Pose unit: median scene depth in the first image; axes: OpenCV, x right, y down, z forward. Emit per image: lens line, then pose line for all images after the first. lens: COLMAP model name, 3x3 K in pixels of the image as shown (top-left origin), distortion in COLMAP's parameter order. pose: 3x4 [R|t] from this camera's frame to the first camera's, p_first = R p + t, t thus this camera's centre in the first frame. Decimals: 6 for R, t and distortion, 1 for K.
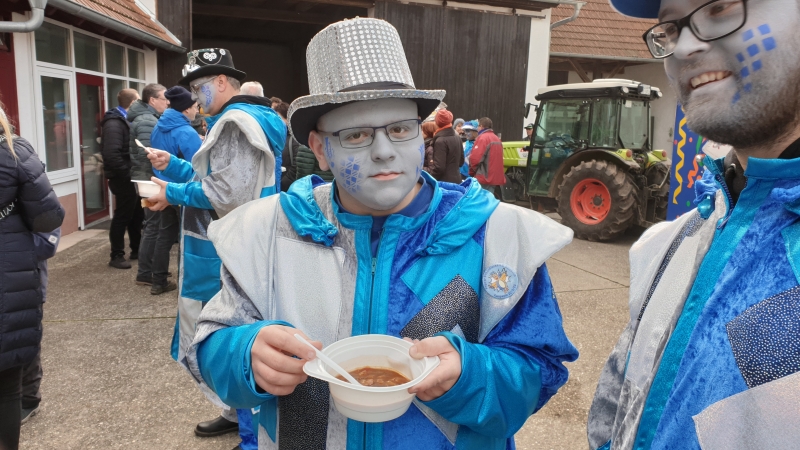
lens RADIAL K [[631.6, 0, 398.9], [0, 631.6, 225.1], [0, 0, 1]] dist [0.030679, 0.002592]
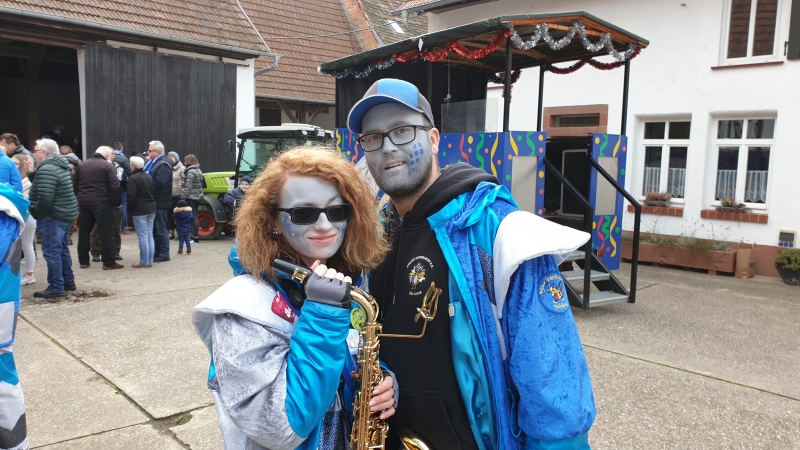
lens RADIAL K [[631.6, 0, 398.6], [0, 631.6, 227.6], [0, 0, 1]] dist [0.030679, 0.002592]
pose [[0.914279, -0.042547, 0.402844, -0.000318], [0.059797, 0.997750, -0.030334, 0.023667], [-0.400647, 0.051823, 0.914766, -0.180432]]
